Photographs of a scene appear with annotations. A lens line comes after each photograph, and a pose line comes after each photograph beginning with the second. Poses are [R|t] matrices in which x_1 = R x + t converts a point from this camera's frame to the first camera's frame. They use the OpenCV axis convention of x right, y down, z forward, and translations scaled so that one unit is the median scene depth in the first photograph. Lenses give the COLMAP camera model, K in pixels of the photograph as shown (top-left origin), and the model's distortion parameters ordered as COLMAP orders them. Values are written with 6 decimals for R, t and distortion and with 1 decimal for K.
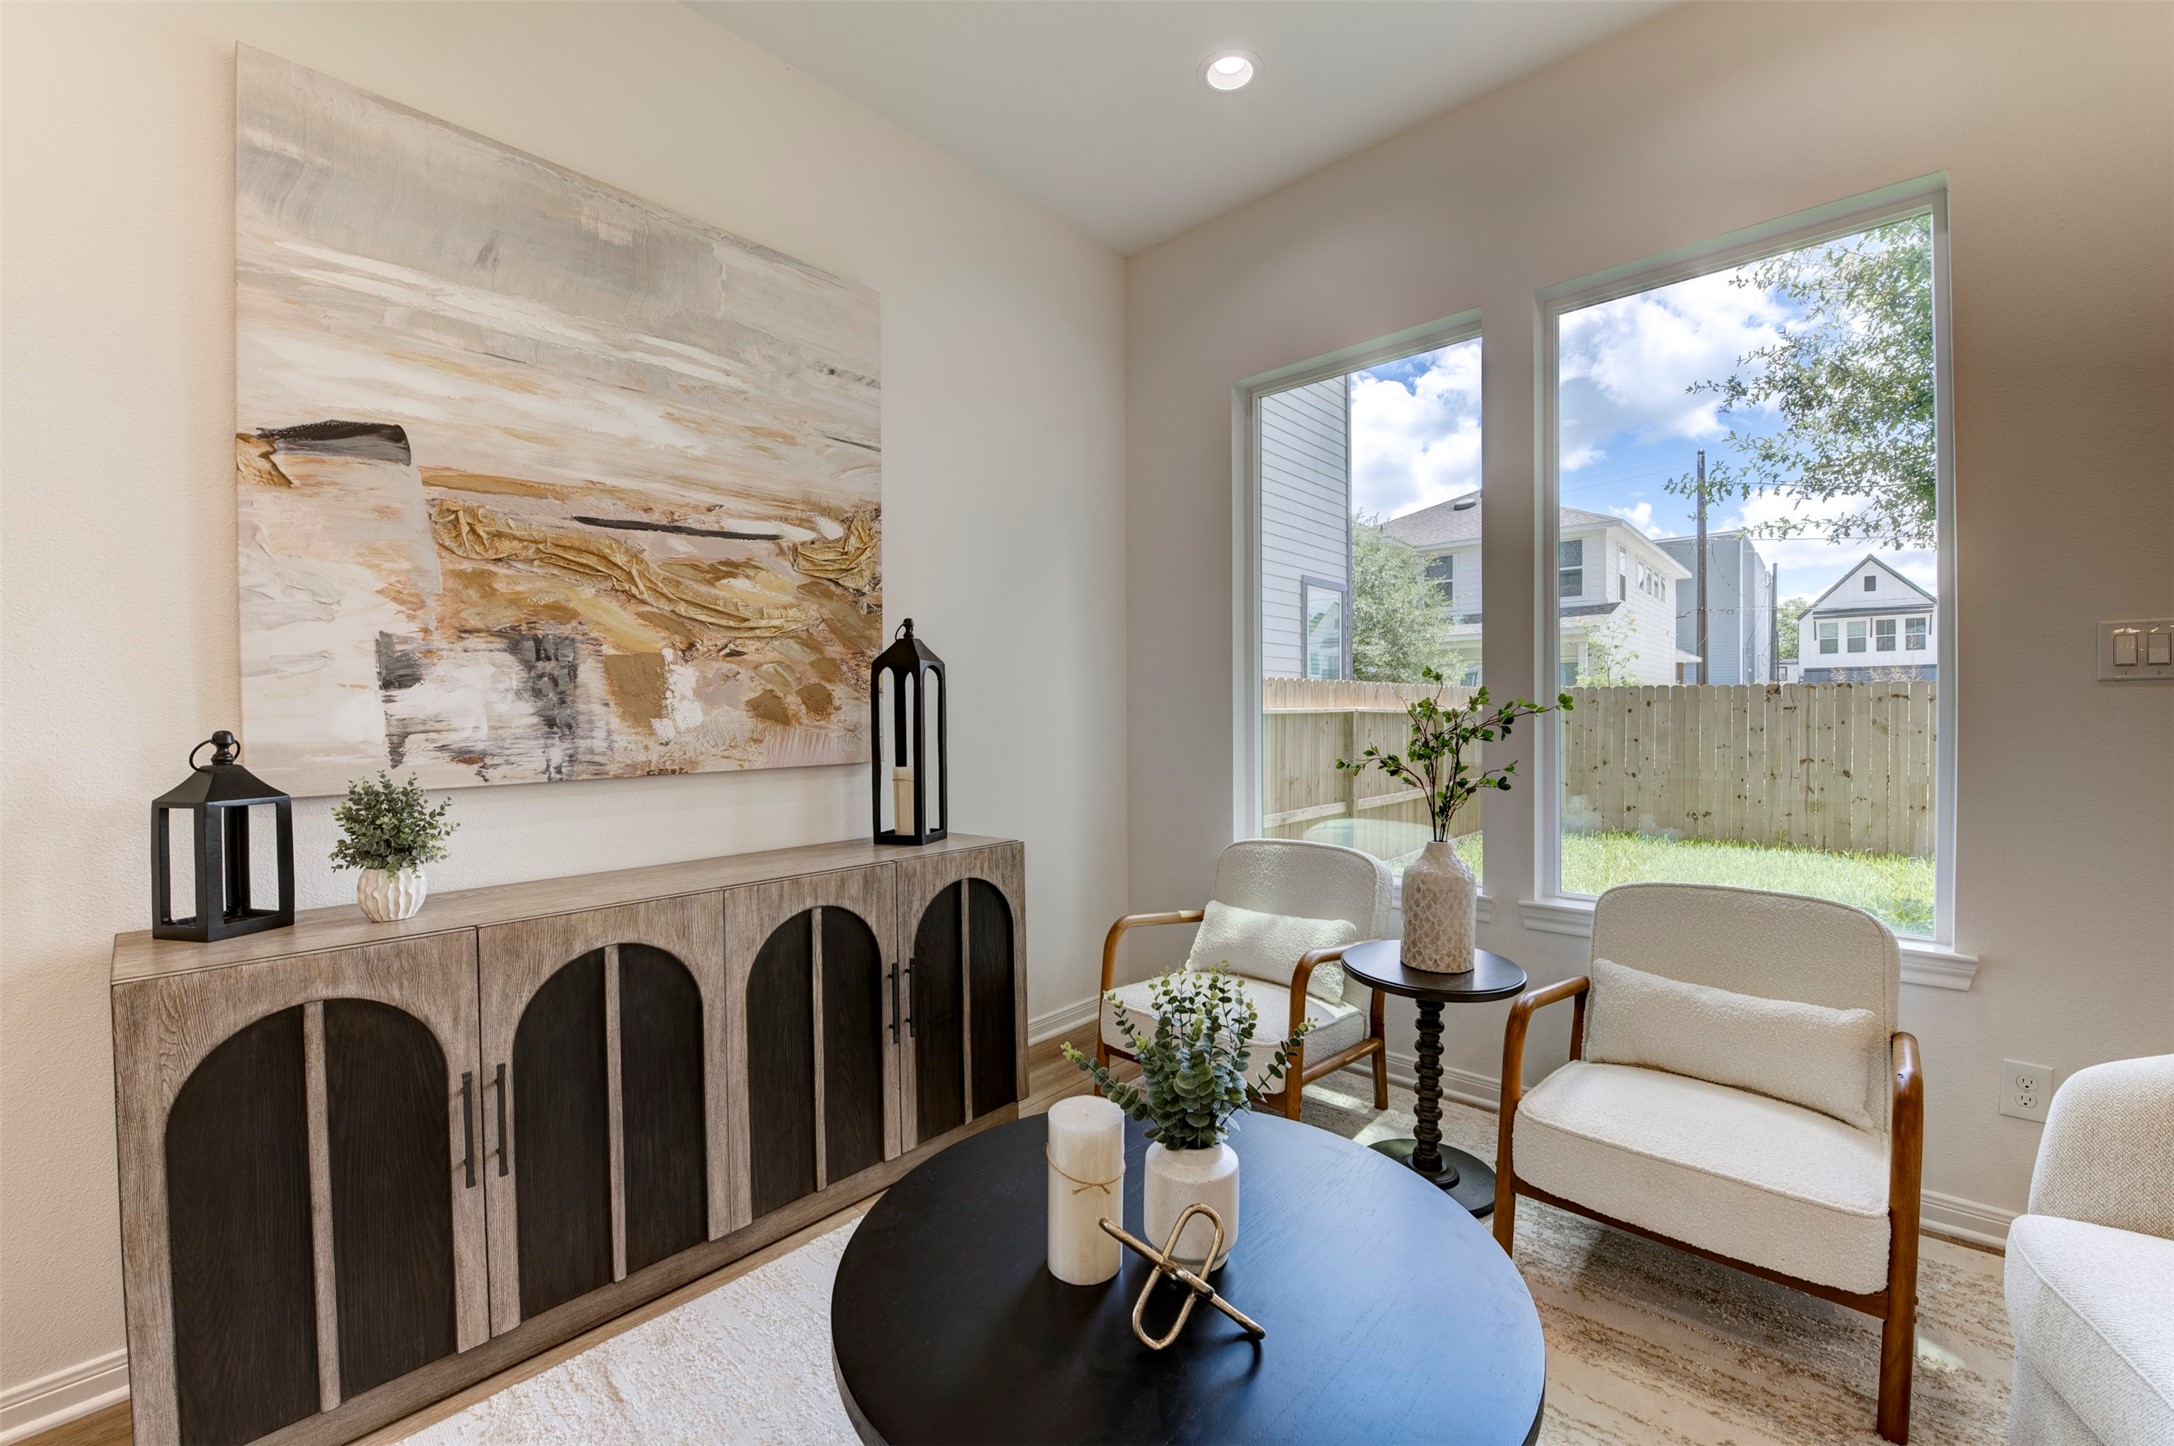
lens RADIAL K [[872.5, 0, 1090.6], [0, 872.5, 723.7], [0, 0, 1]] dist [-0.018353, -0.001095]
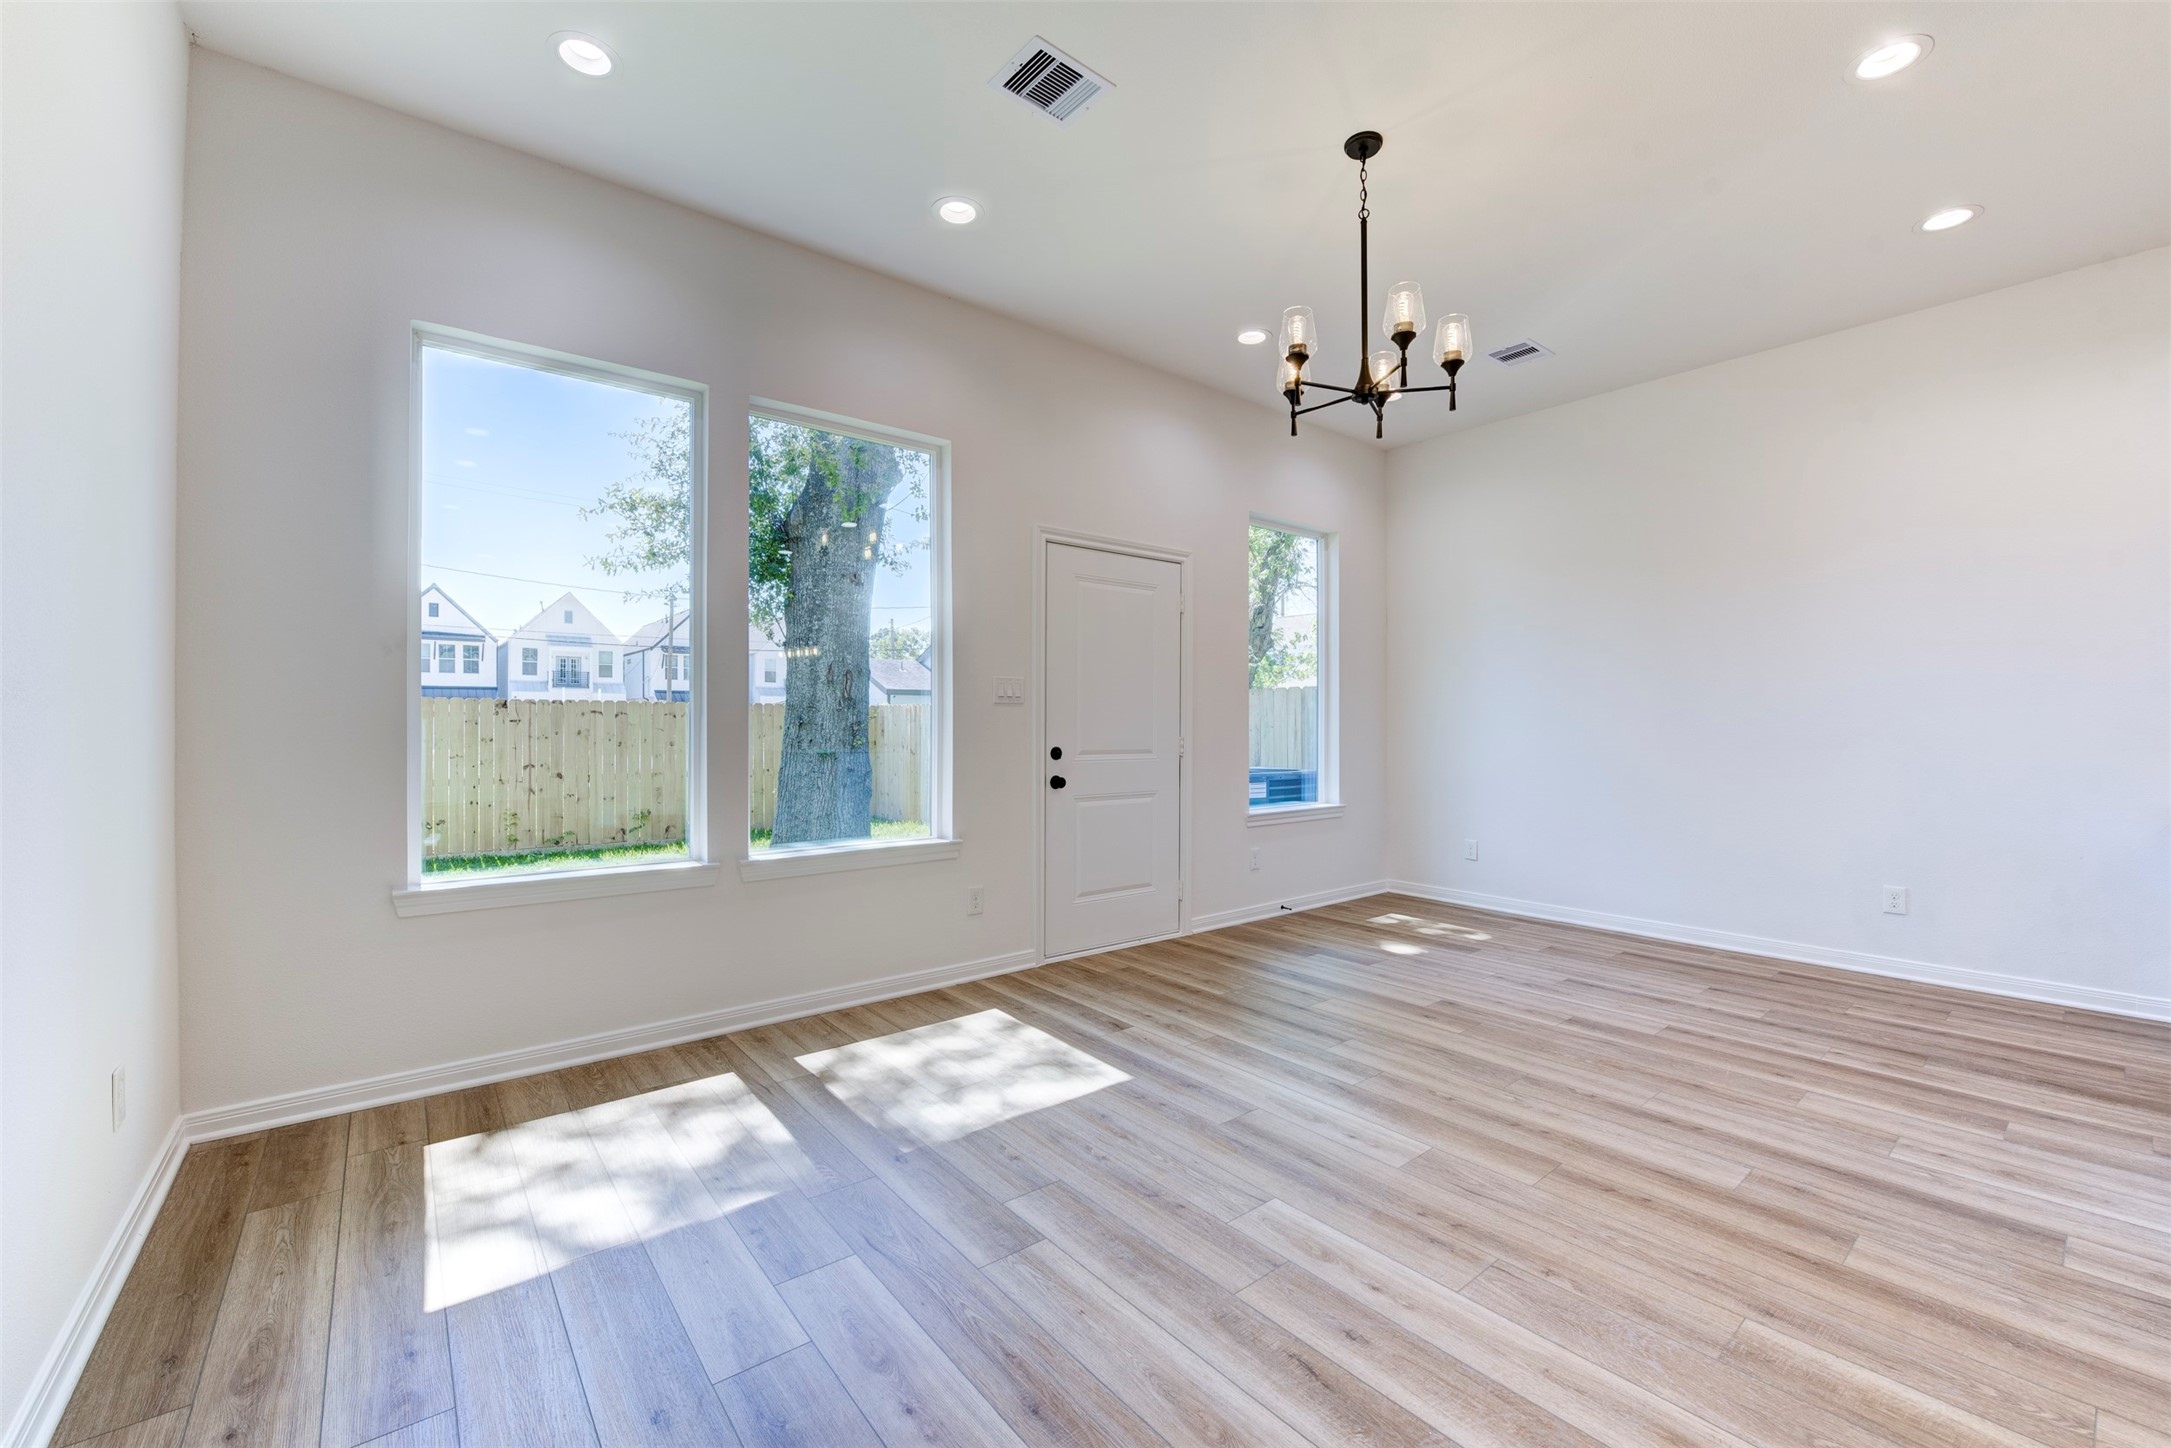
lens RADIAL K [[866.1, 0, 1085.5], [0, 866.1, 724.0], [0, 0, 1]] dist [-0.014072, -0.002998]
pose [[0.154933, 0.006598, 0.987903, -0.846913], [0.011901, 0.999893, -0.008544, 0.021108], [-0.987853, 0.013080, 0.154838, 0.362345]]
